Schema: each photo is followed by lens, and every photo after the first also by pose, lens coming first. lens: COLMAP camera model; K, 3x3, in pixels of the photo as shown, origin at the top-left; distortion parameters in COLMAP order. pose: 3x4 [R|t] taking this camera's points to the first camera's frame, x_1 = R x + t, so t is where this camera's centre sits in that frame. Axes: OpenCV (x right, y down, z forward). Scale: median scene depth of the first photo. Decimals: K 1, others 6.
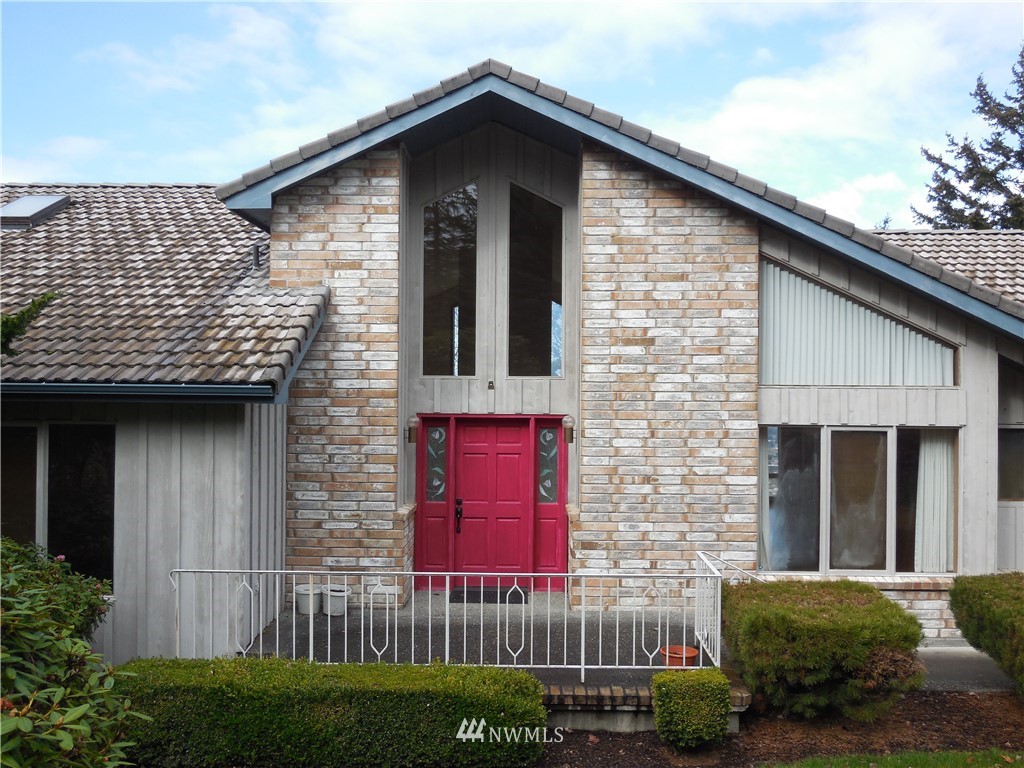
lens RADIAL K [[992.5, 0, 505.8], [0, 992.5, 383.1], [0, 0, 1]] dist [-0.017782, 0.000000]
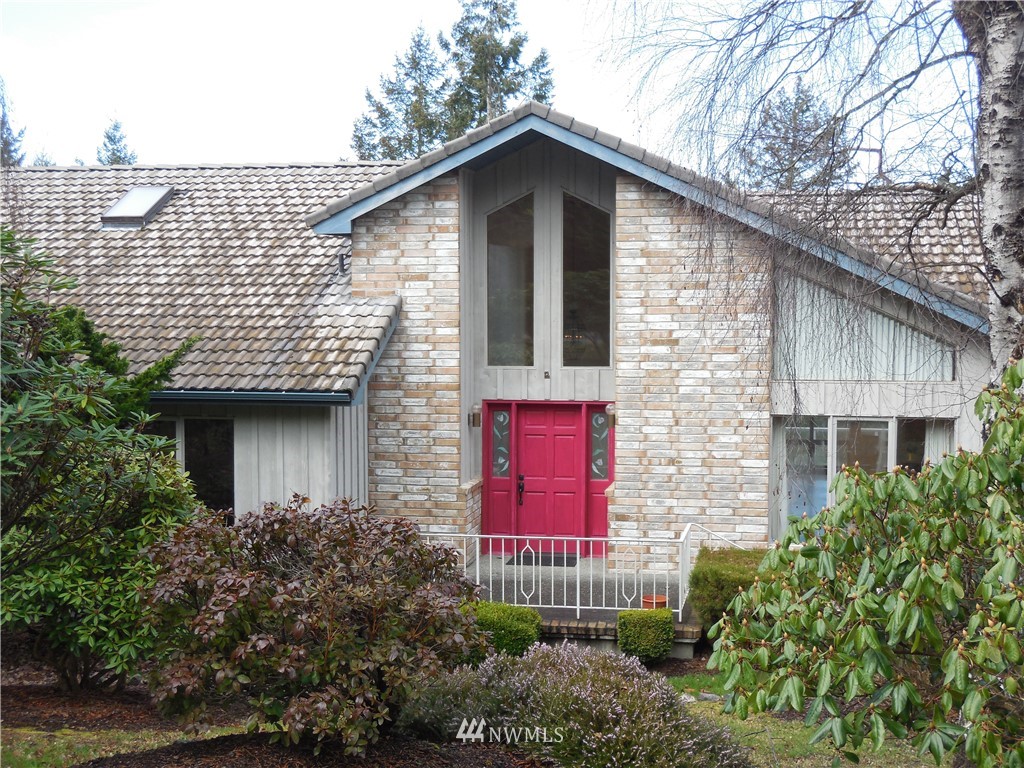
lens RADIAL K [[1572.9, 0, 514.1], [0, 1572.9, 383.7], [0, 0, 1]] dist [0.058744, 0.000000]
pose [[0.986692, 0.001845, -0.162590, 0.258203], [0.010690, 0.997037, 0.076183, -0.134449], [0.162249, -0.076907, 0.983748, -0.822652]]
